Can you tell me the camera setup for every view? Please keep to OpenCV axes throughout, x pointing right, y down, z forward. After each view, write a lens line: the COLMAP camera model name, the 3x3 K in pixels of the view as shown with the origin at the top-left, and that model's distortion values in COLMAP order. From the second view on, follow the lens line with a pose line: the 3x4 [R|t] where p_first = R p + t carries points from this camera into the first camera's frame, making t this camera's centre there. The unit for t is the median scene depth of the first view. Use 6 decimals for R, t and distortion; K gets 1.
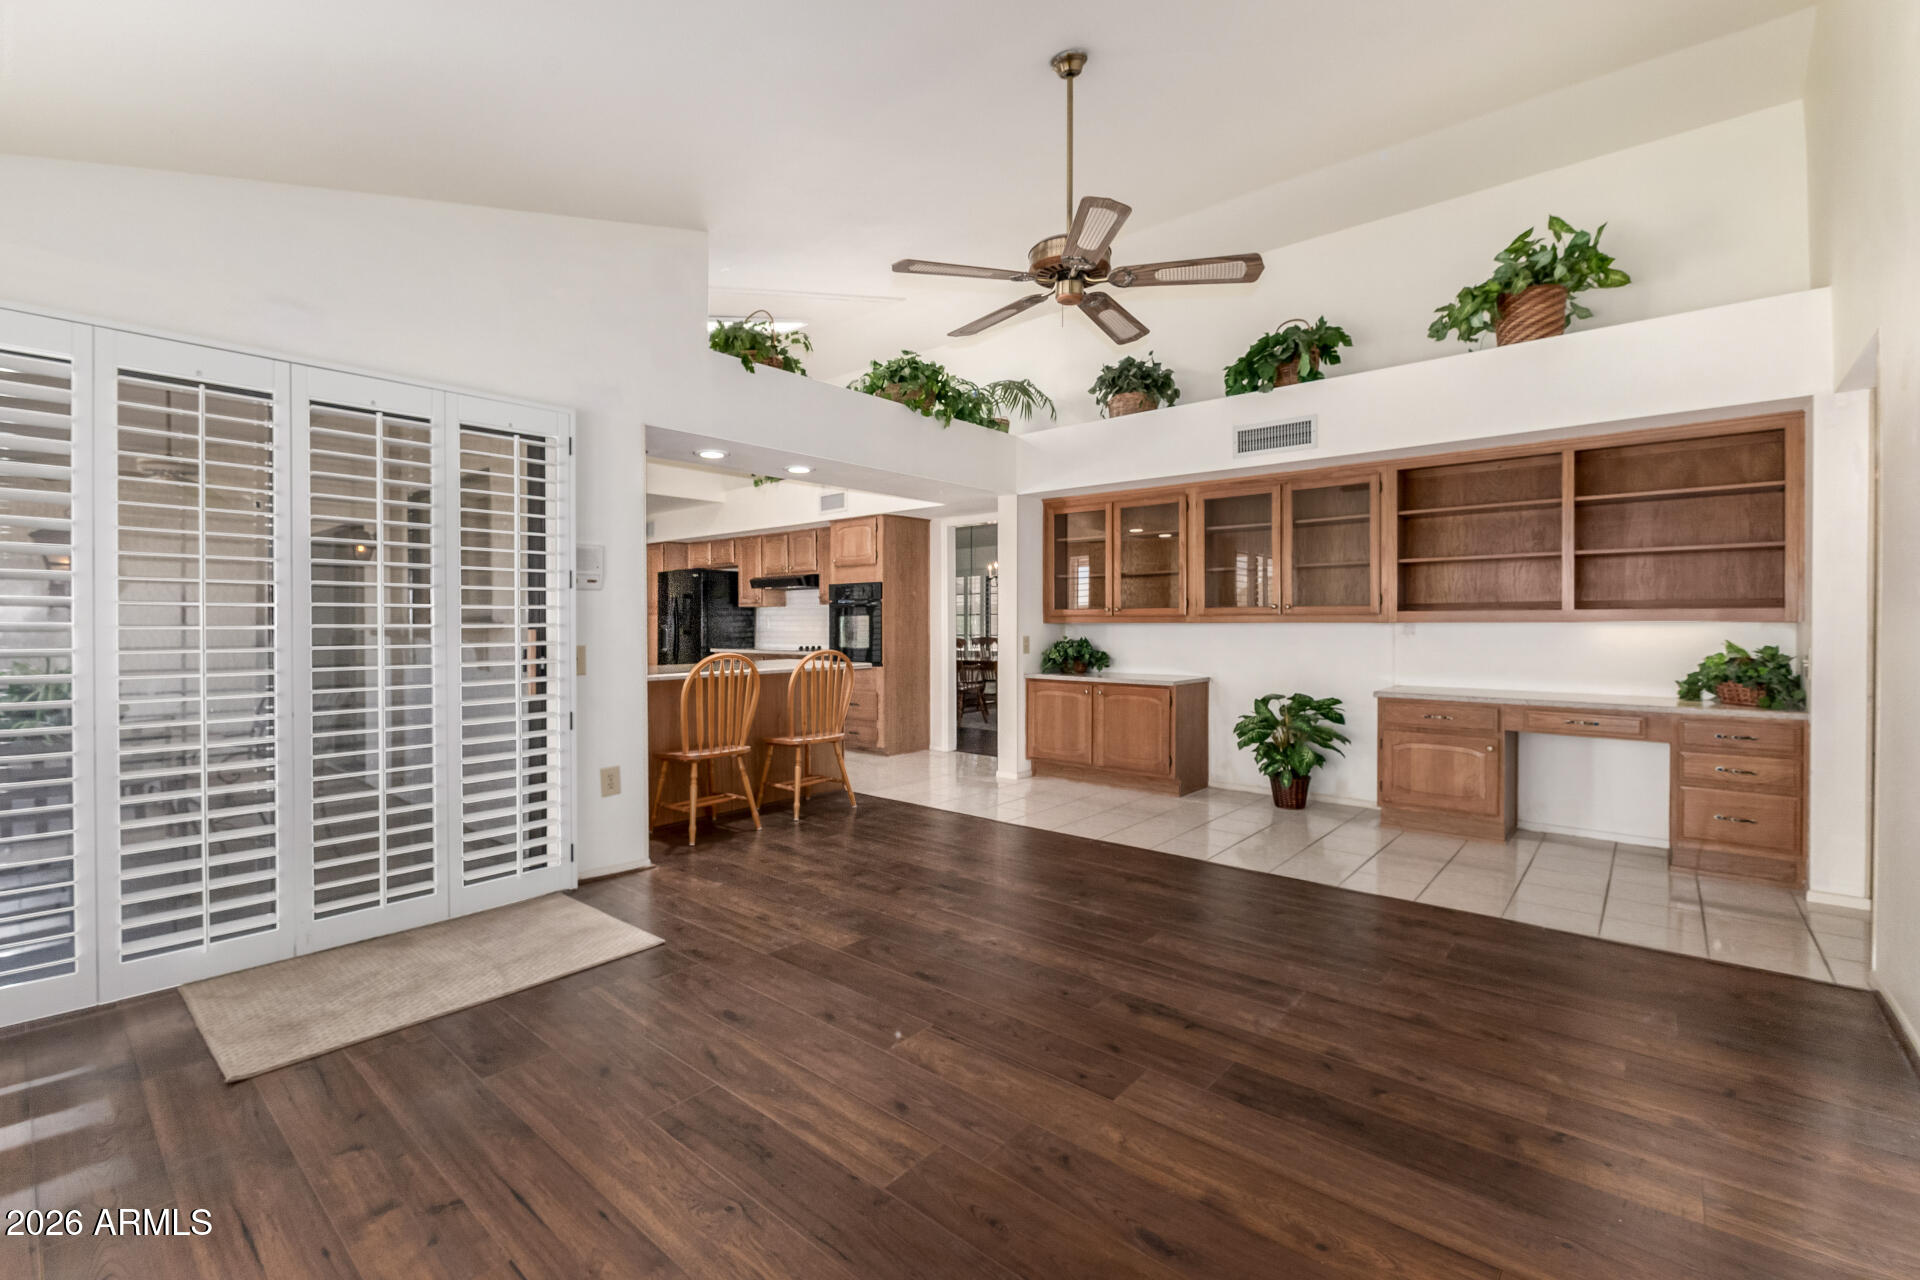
lens RADIAL K [[833.8, 0, 973.1], [0, 833.8, 621.4], [0, 0, 1]] dist [-0.006136, -0.001742]
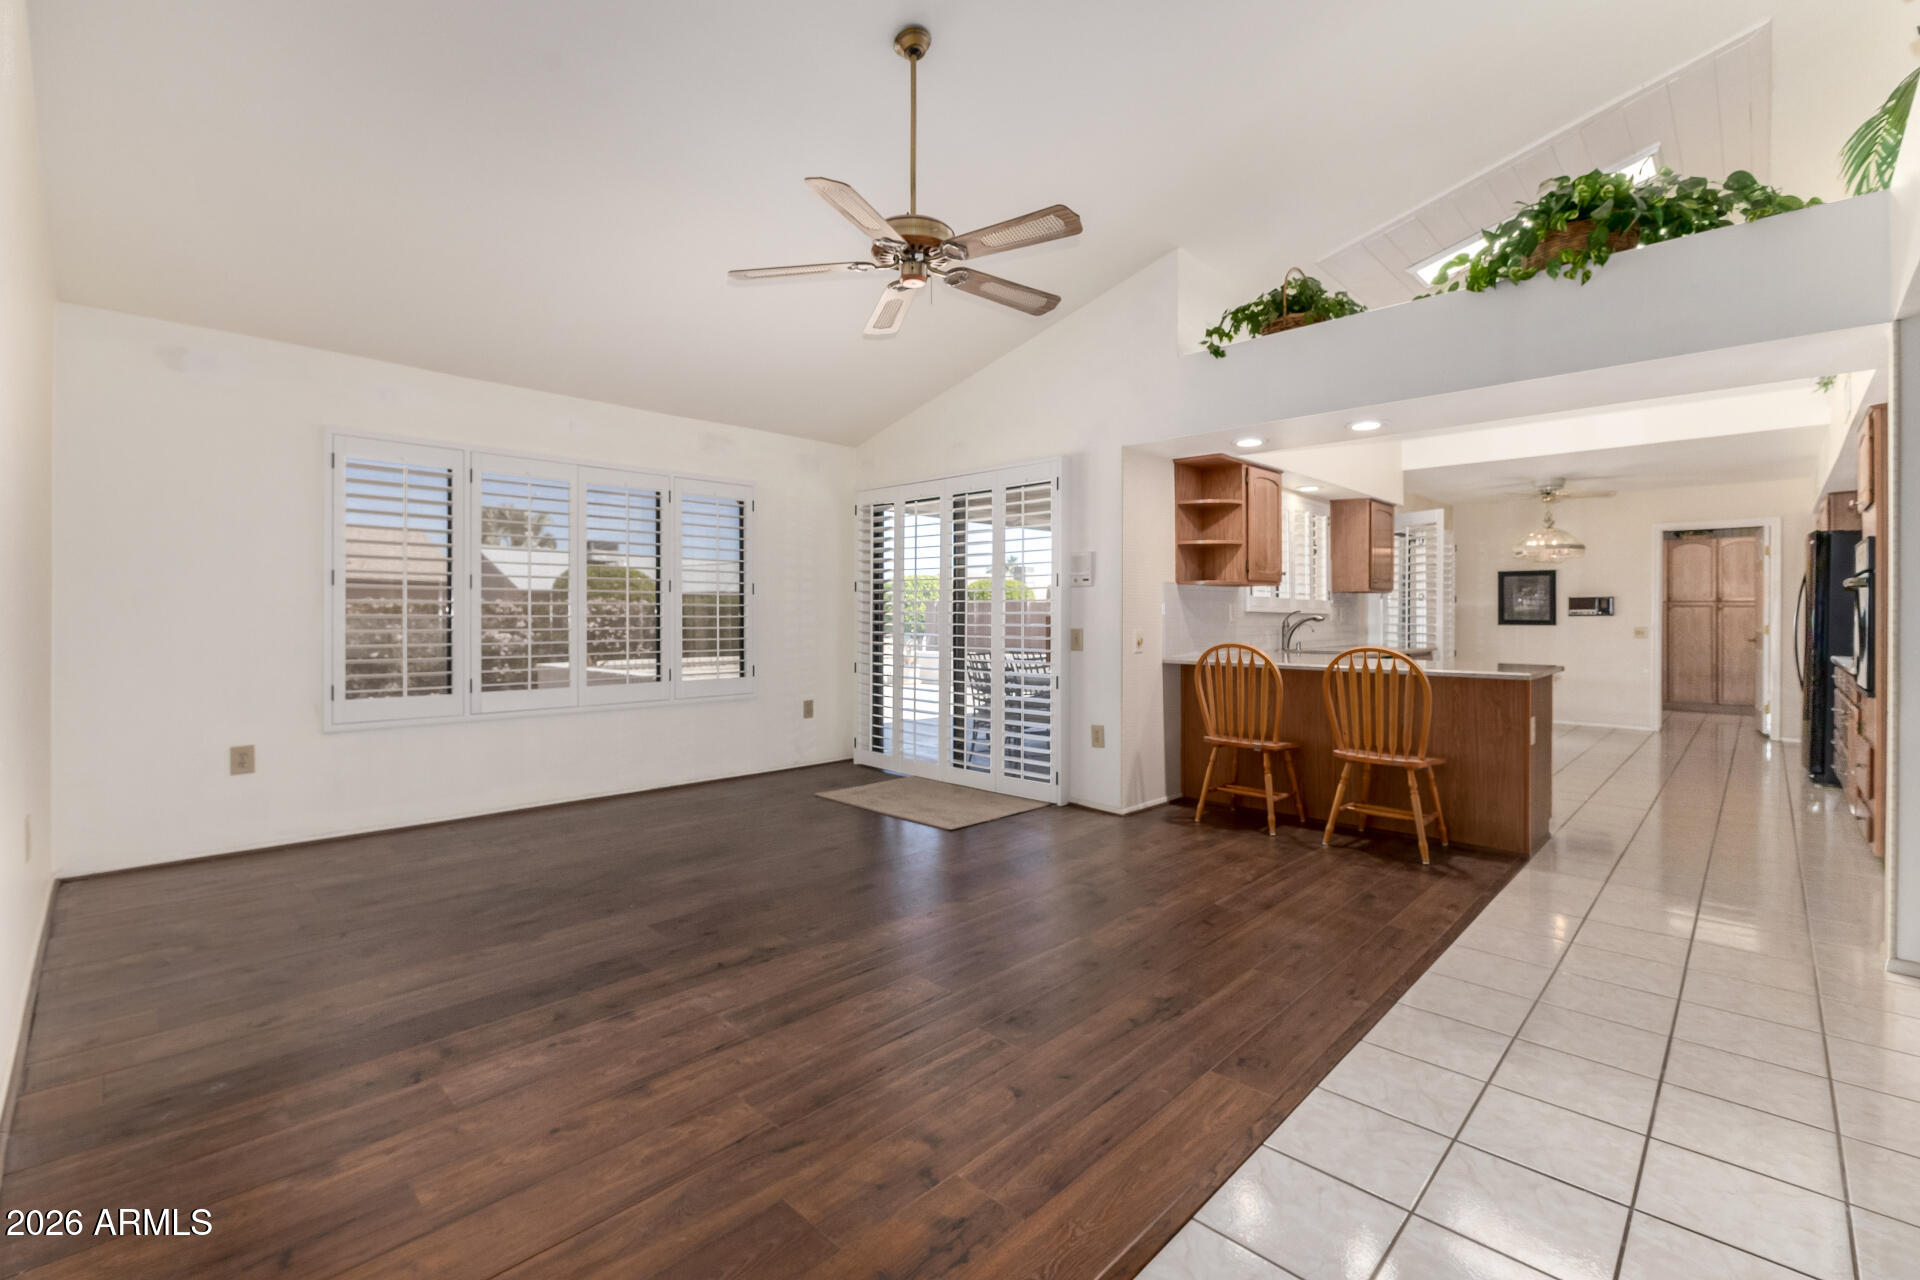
lens RADIAL K [[833.8, 0, 950.0], [0, 833.8, 625.2], [0, 0, 1]] dist [-0.006136, -0.001742]
pose [[-0.087702, 0.018305, -0.995979, 0.653879], [-0.003981, 0.999817, 0.018726, 0.000706], [0.996139, 0.005607, -0.087613, 0.679784]]
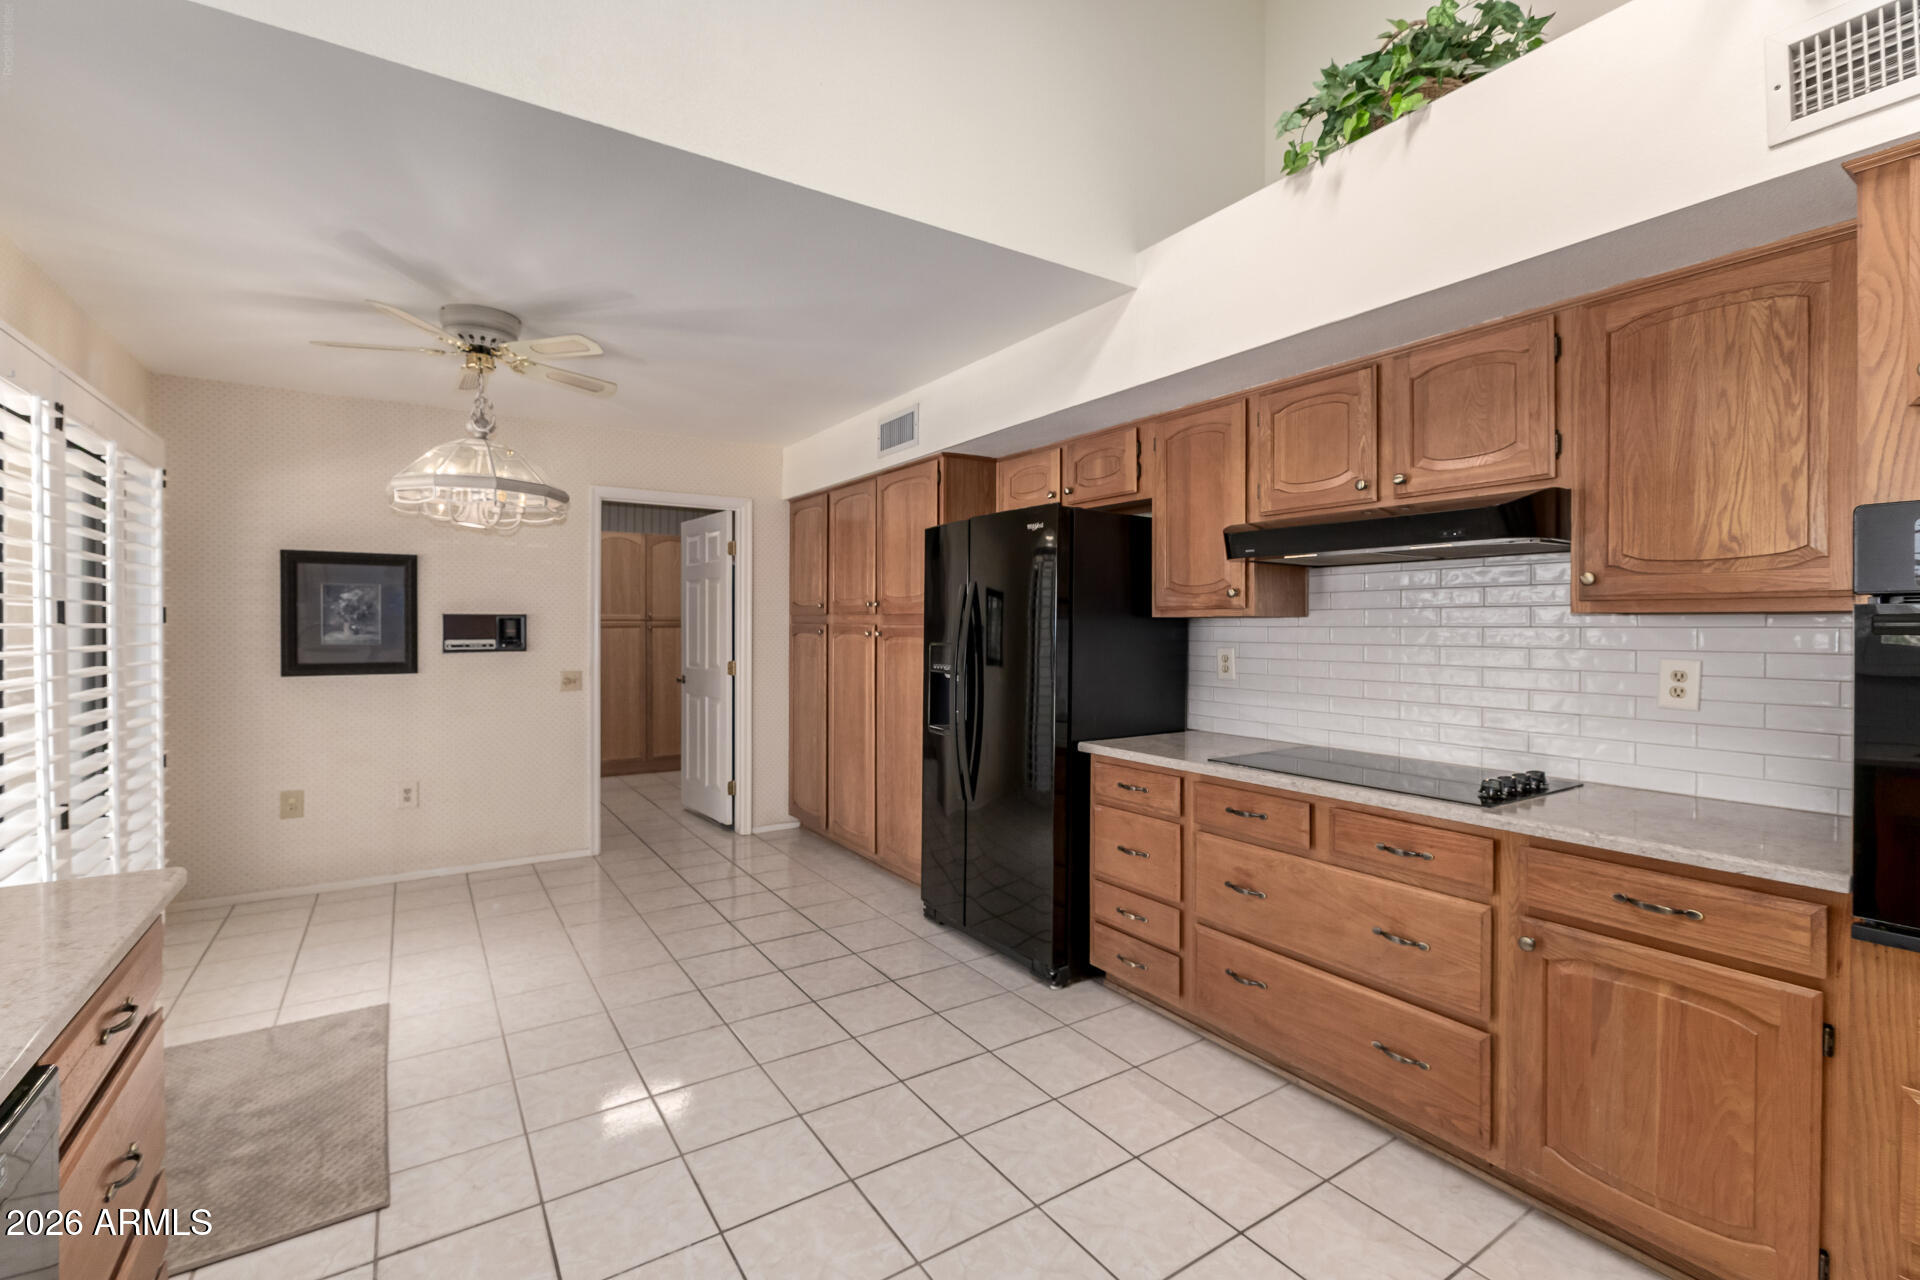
lens RADIAL K [[833.8, 0, 965.3], [0, 833.8, 633.3], [0, 0, 1]] dist [-0.006136, -0.001742]
pose [[0.959692, 0.012579, -0.280771, -0.460079], [-0.009787, 0.999888, 0.011343, -0.026275], [0.280882, -0.008138, 0.959708, 1.161903]]
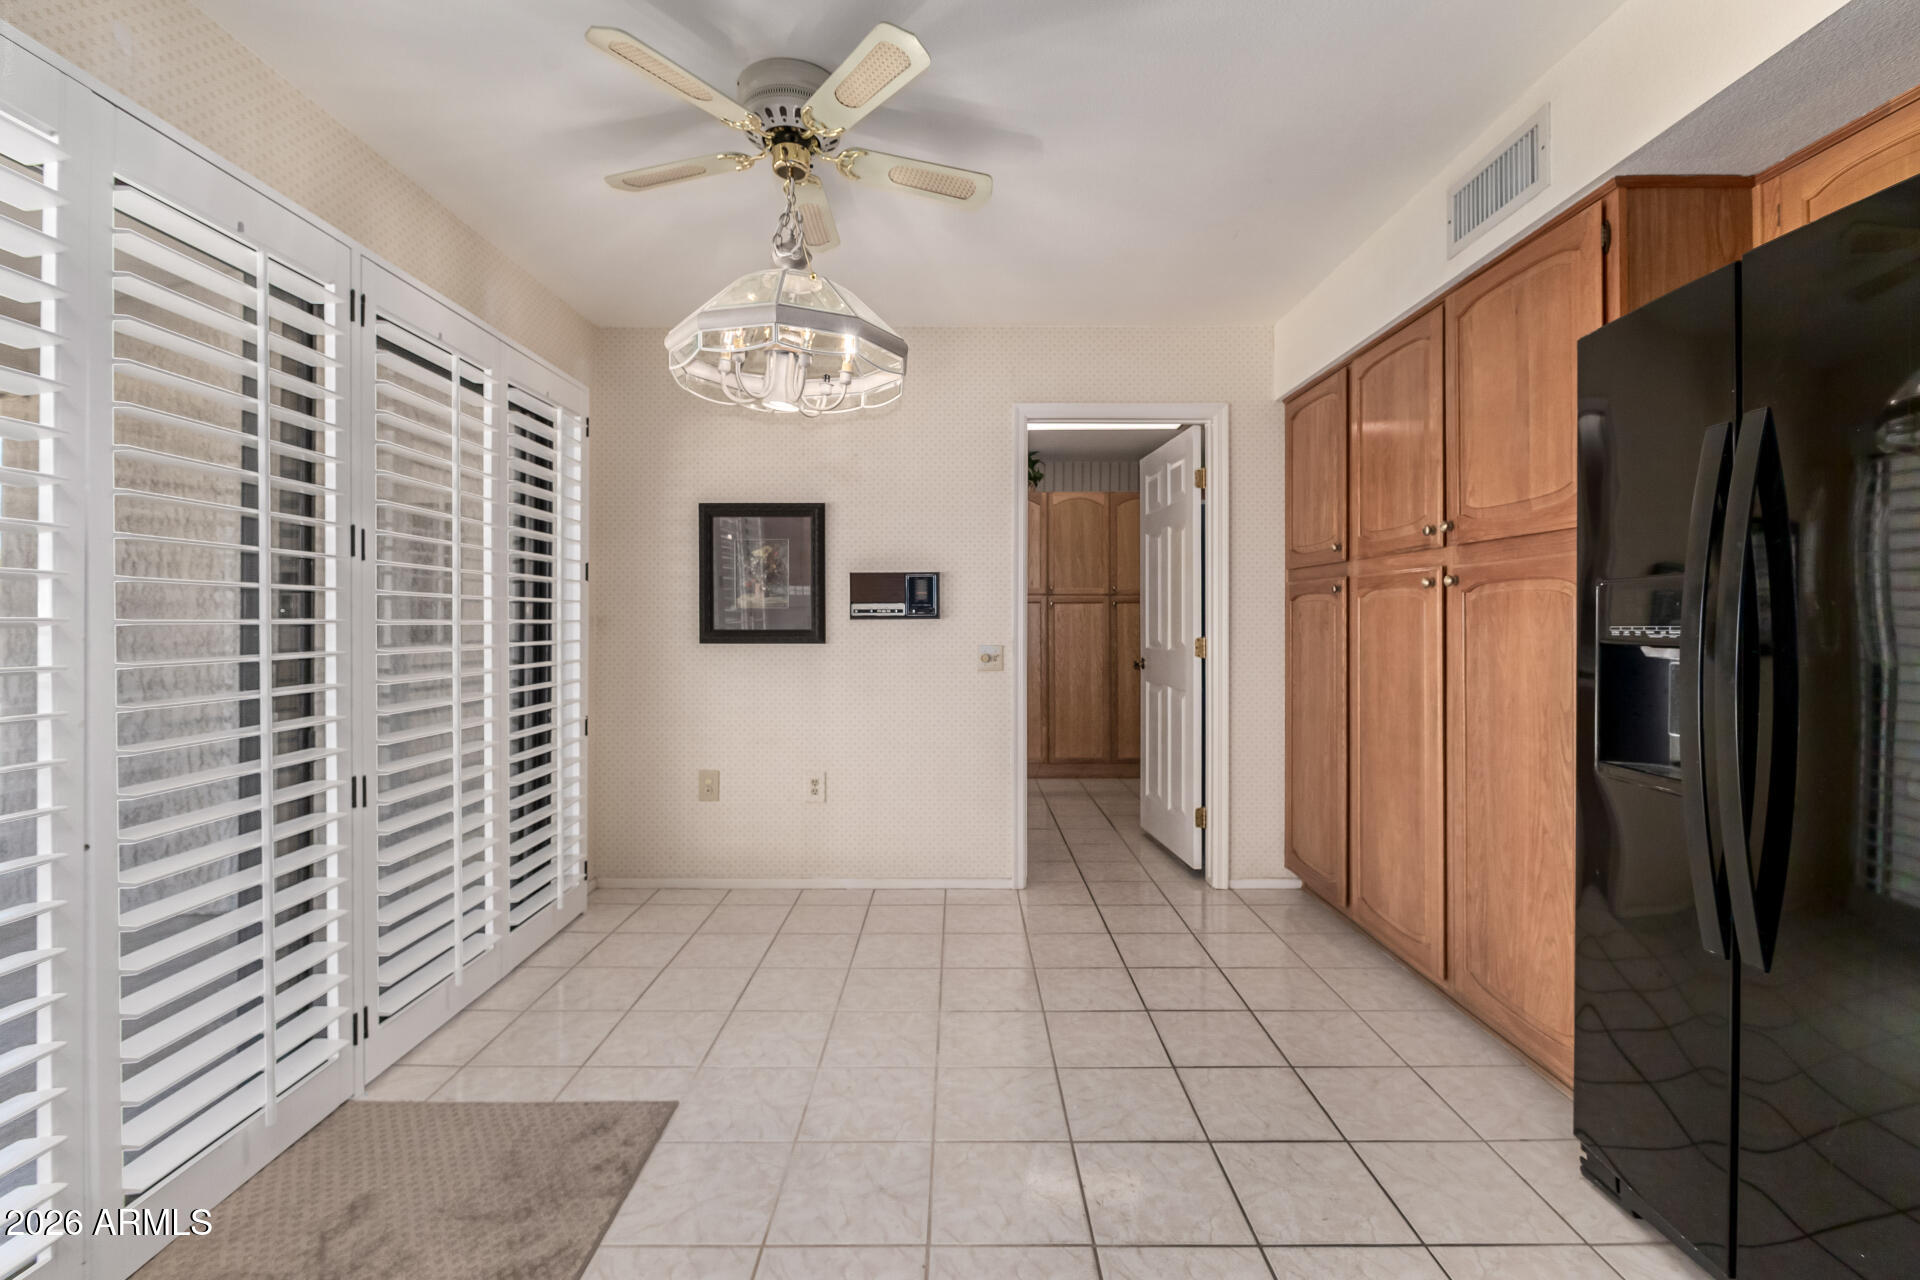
lens RADIAL K [[833.8, 0, 976.4], [0, 833.8, 616.1], [0, 0, 1]] dist [-0.006136, -0.001742]
pose [[0.656153, 0.001919, -0.754625, -0.605377], [-0.004814, 0.999987, -0.001643, 0.006457], [0.754612, 0.004711, 0.656154, 1.444275]]
